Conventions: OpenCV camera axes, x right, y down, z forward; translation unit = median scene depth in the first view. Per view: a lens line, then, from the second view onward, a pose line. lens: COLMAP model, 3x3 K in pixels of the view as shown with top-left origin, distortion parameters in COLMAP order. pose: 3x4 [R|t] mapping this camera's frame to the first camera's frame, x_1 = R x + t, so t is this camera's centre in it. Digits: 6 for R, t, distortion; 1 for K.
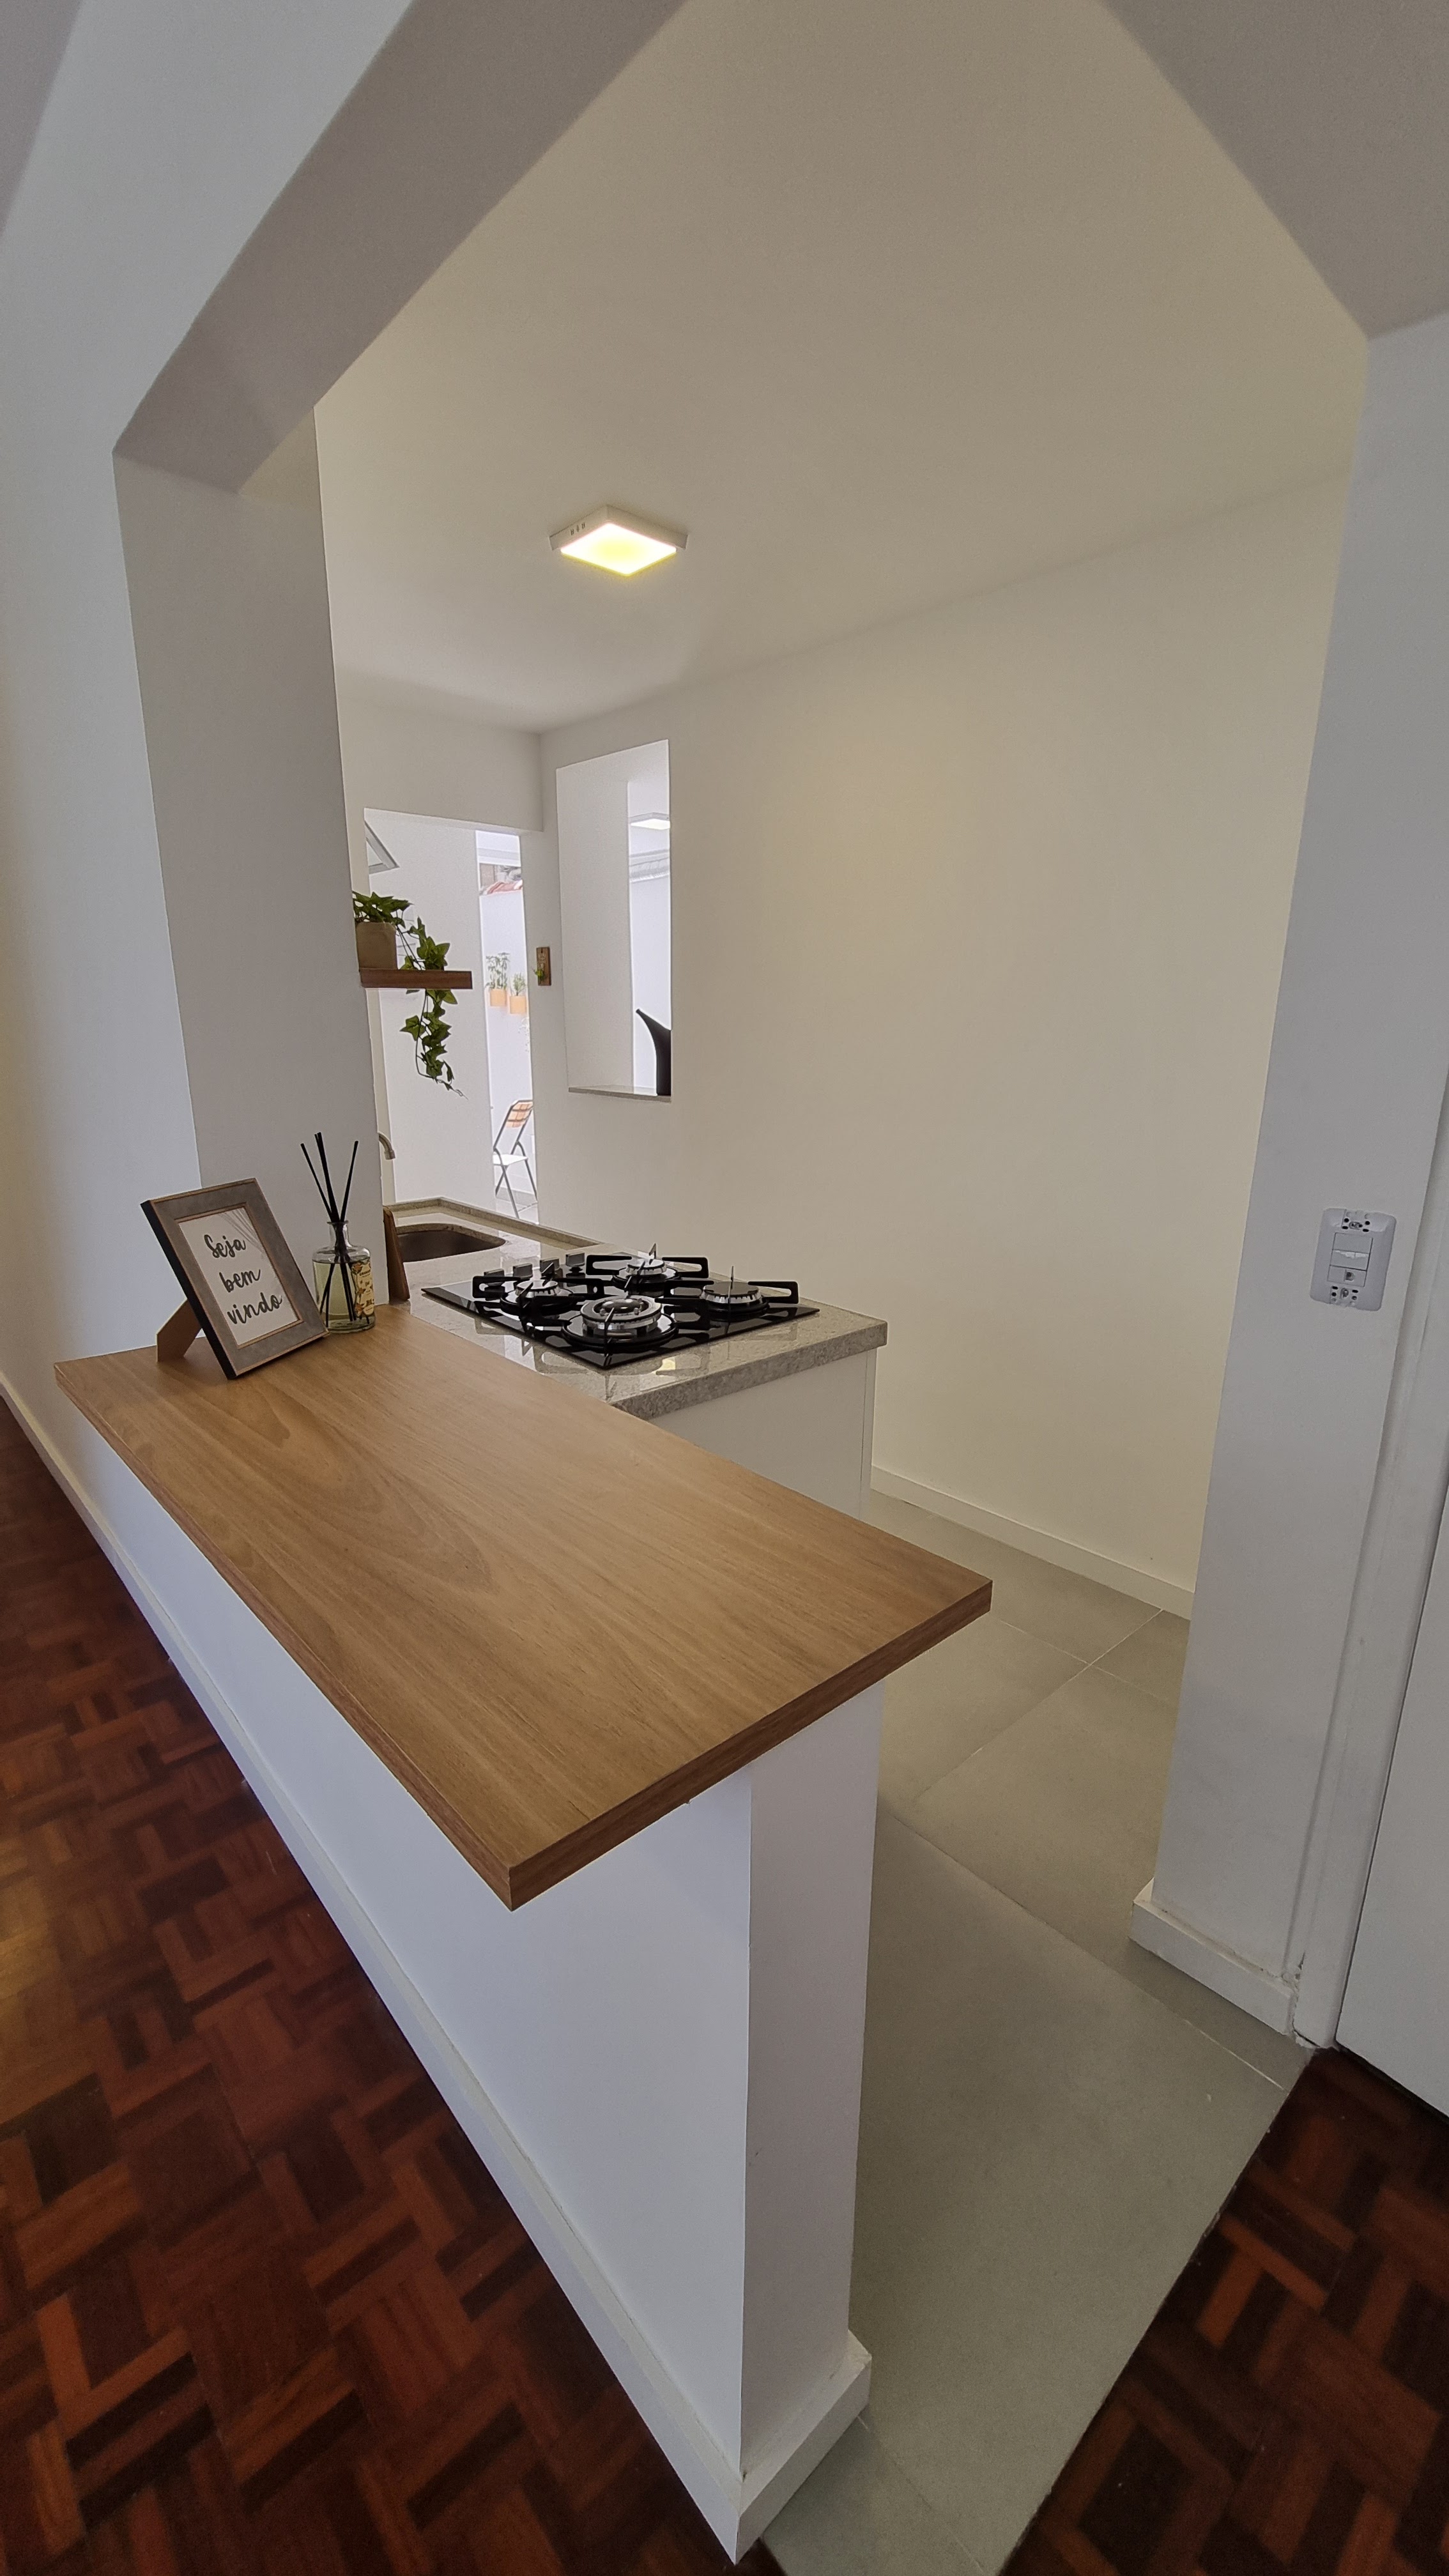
lens RADIAL K [[1059.5, 0, 739.6], [0, 1059.5, 1307.3], [0, 0, 1]] dist [0.000404, -0.001436]
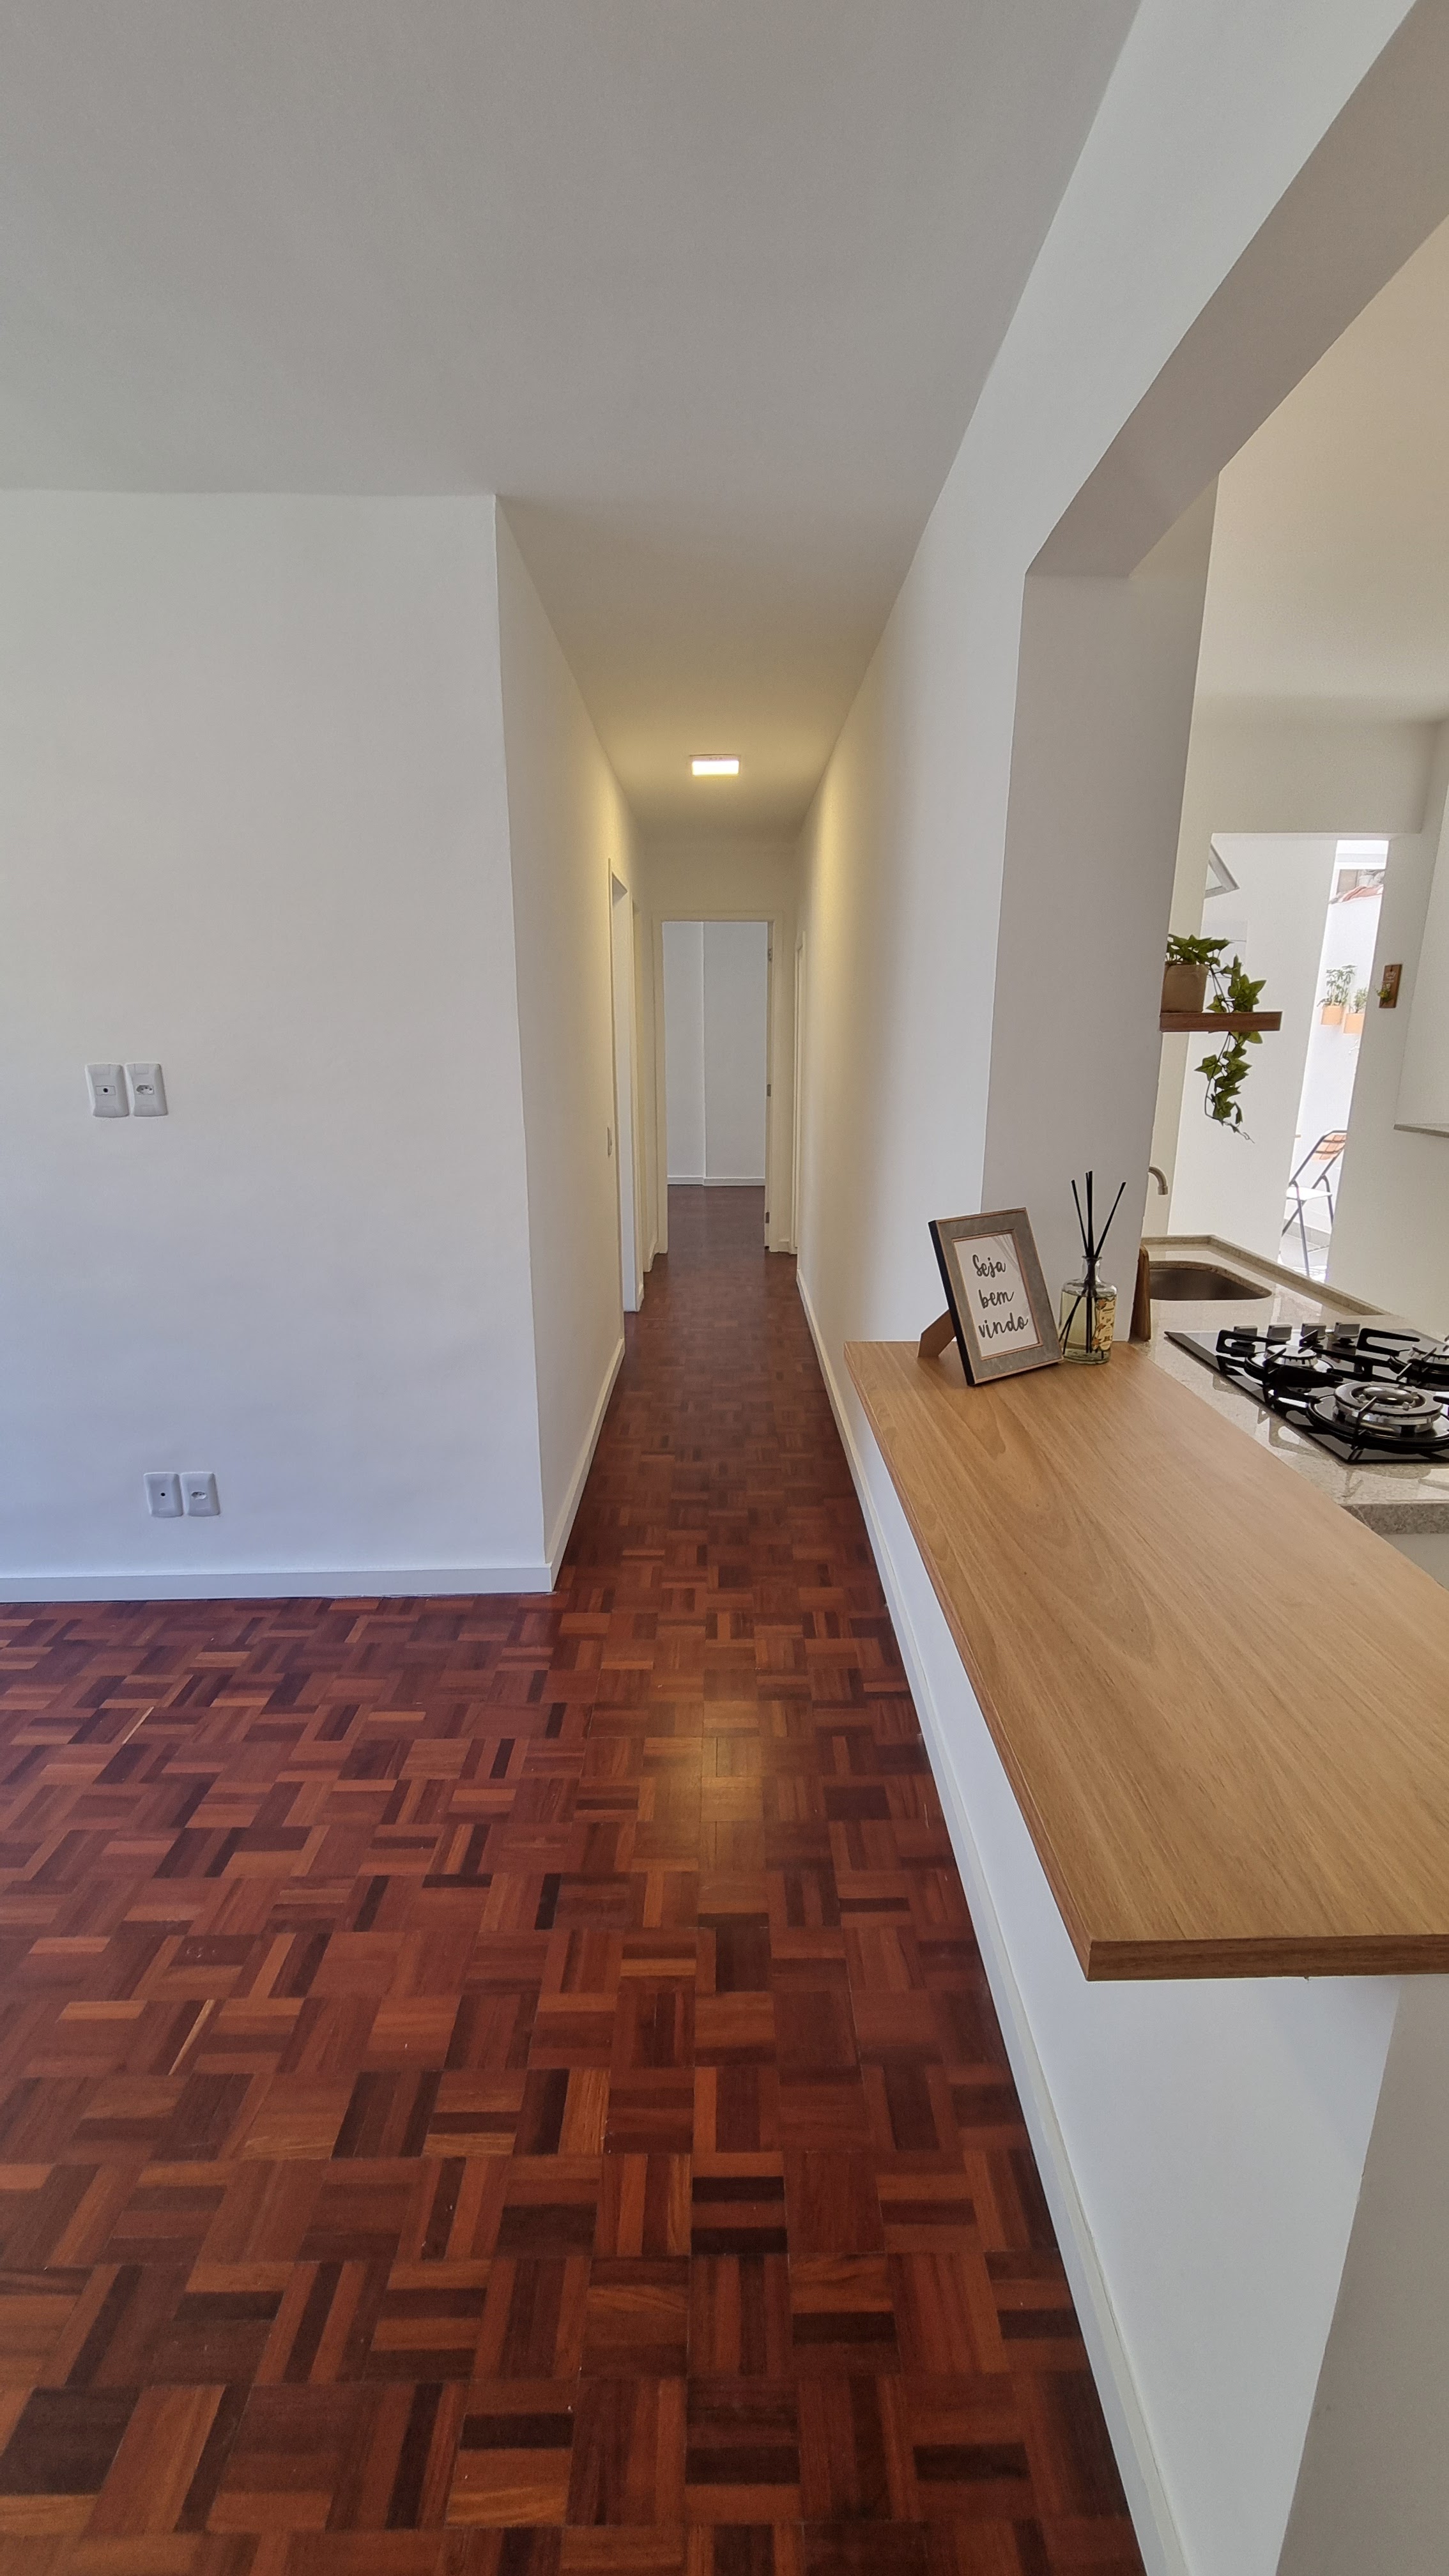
lens RADIAL K [[1059.5, 0, 733.3], [0, 1059.5, 1300.5], [0, 0, 1]] dist [0.000404, -0.001436]
pose [[0.750535, 0.162327, -0.640583, 0.034414], [-0.172097, 0.983925, 0.047695, -0.030650], [0.638028, 0.074446, 0.766406, -0.024990]]
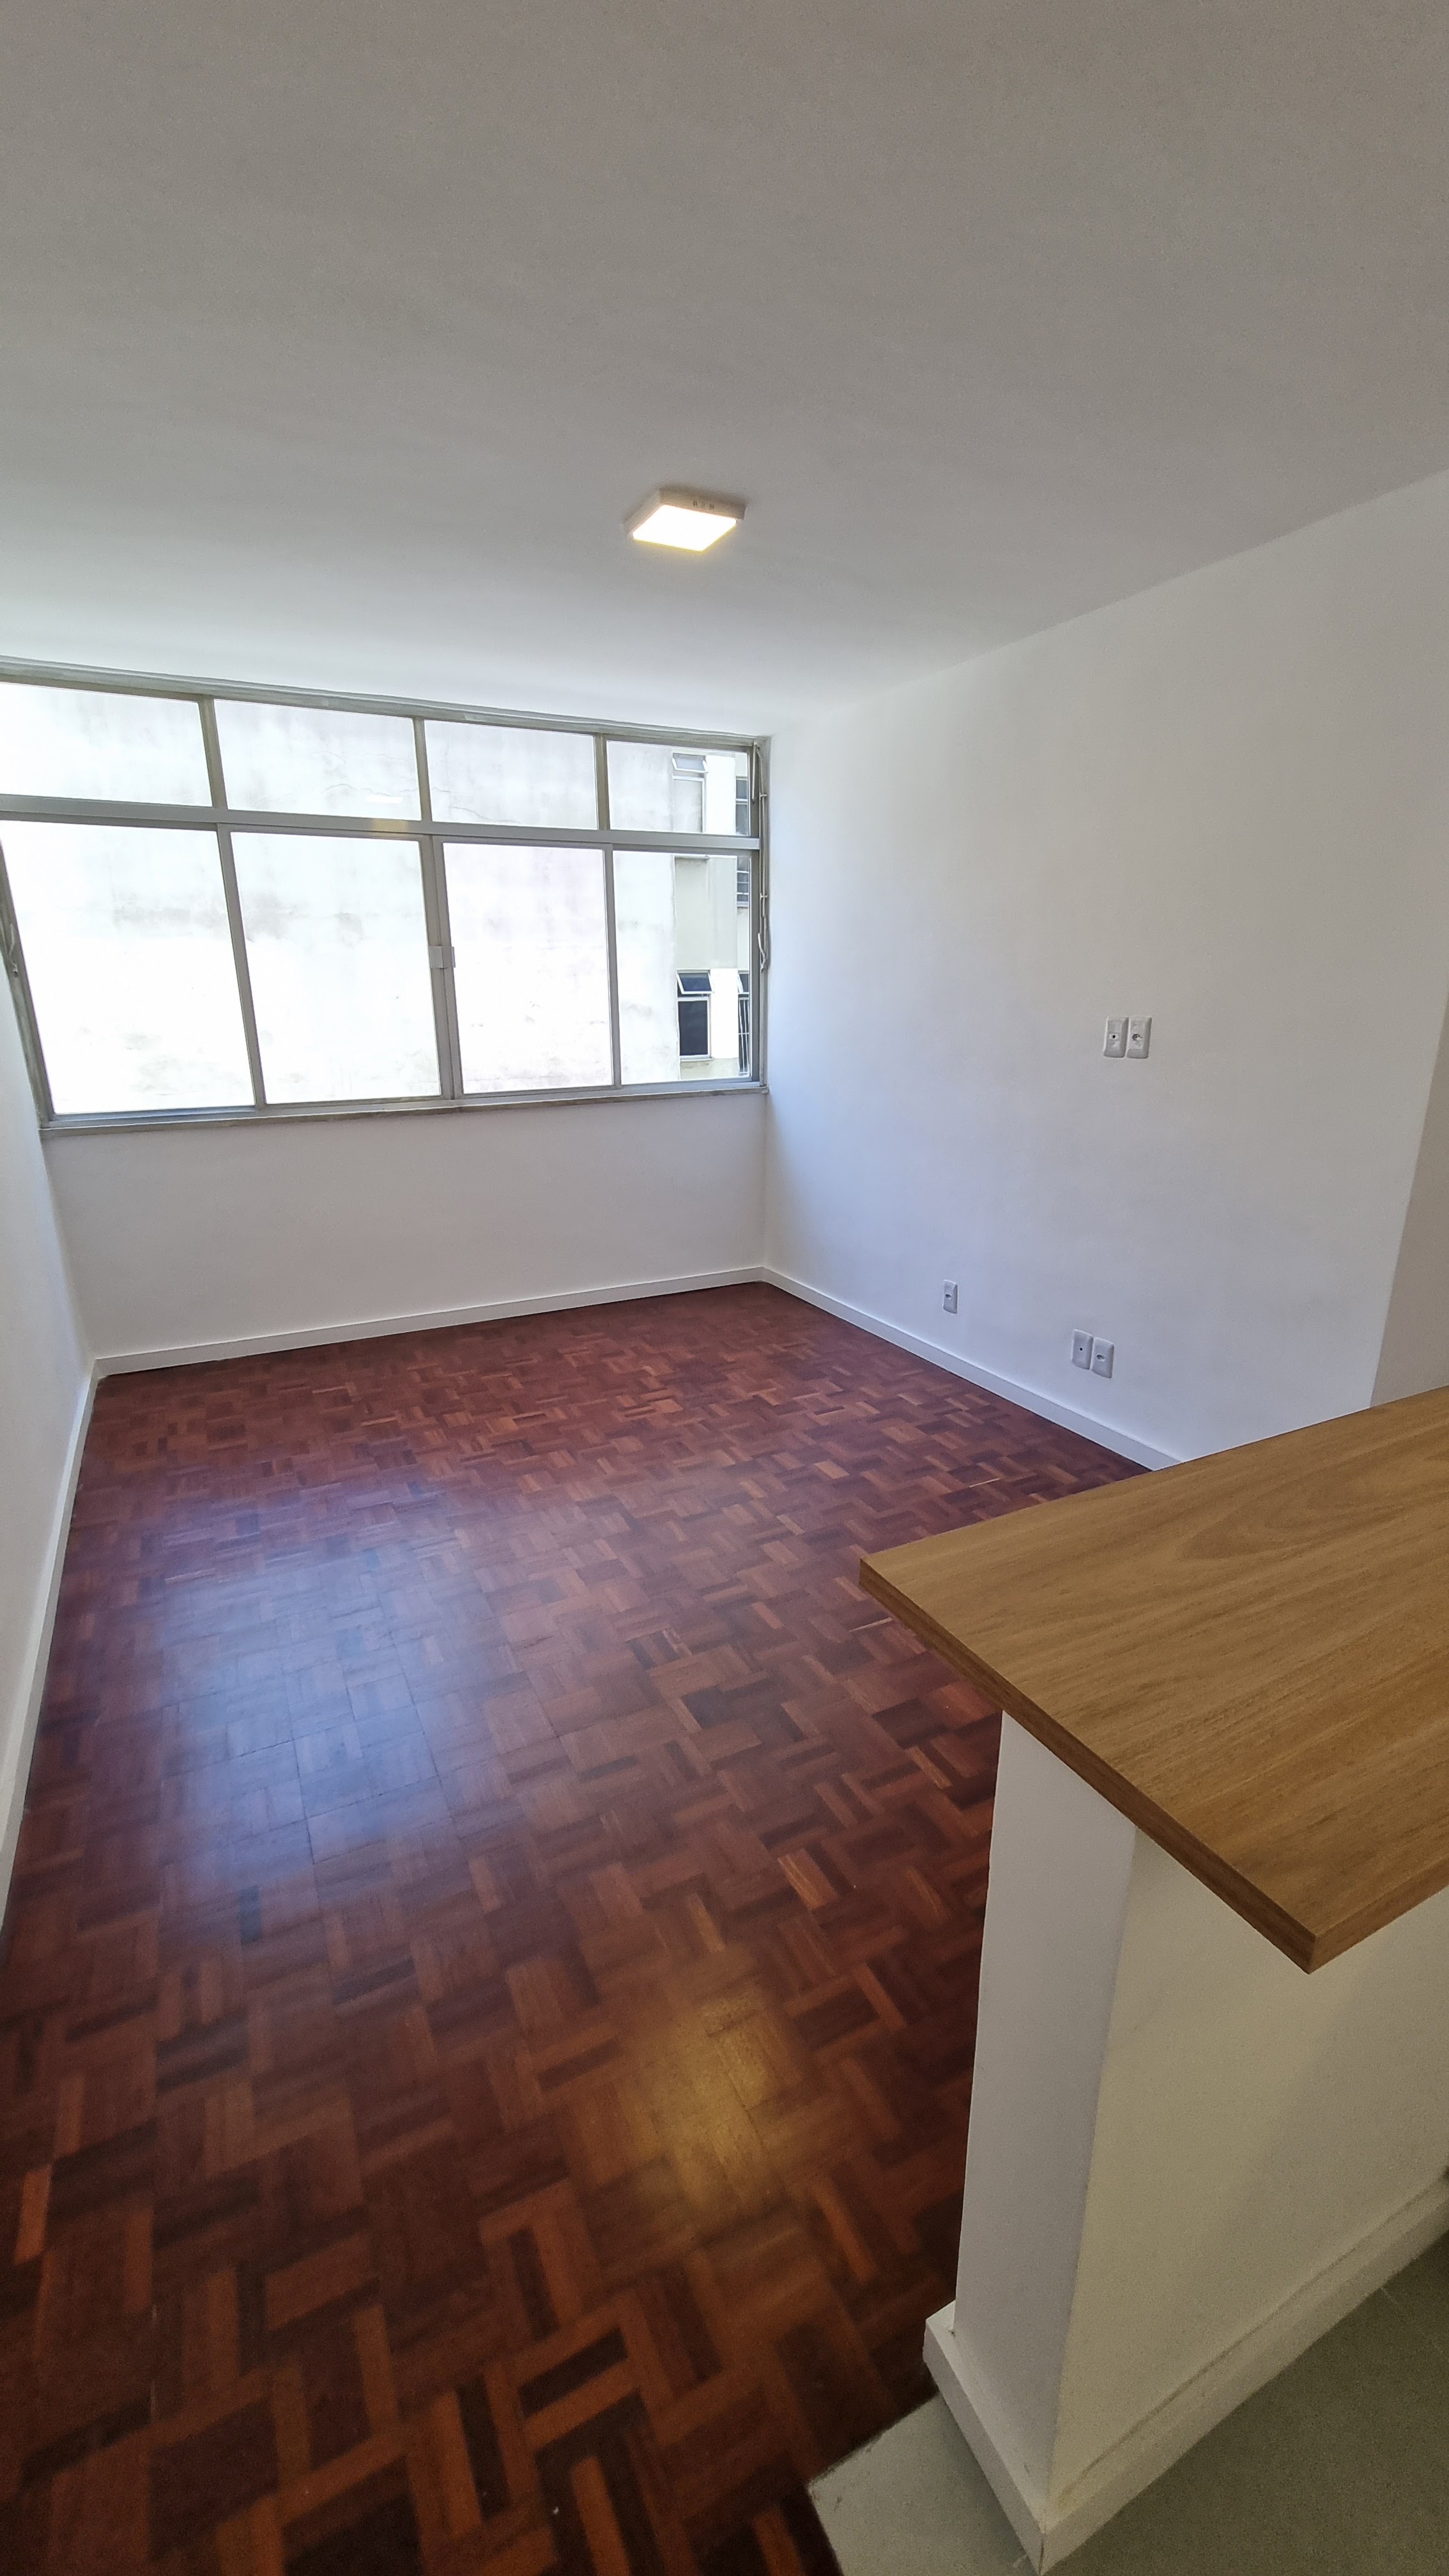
lens RADIAL K [[1059.5, 0, 736.7], [0, 1059.5, 1300.4], [0, 0, 1]] dist [0.000404, -0.001436]
pose [[-0.267004, 0.273872, -0.923960, 0.551307], [-0.256323, 0.904050, 0.342042, -0.158986], [0.928982, 0.328159, -0.171185, 0.416512]]
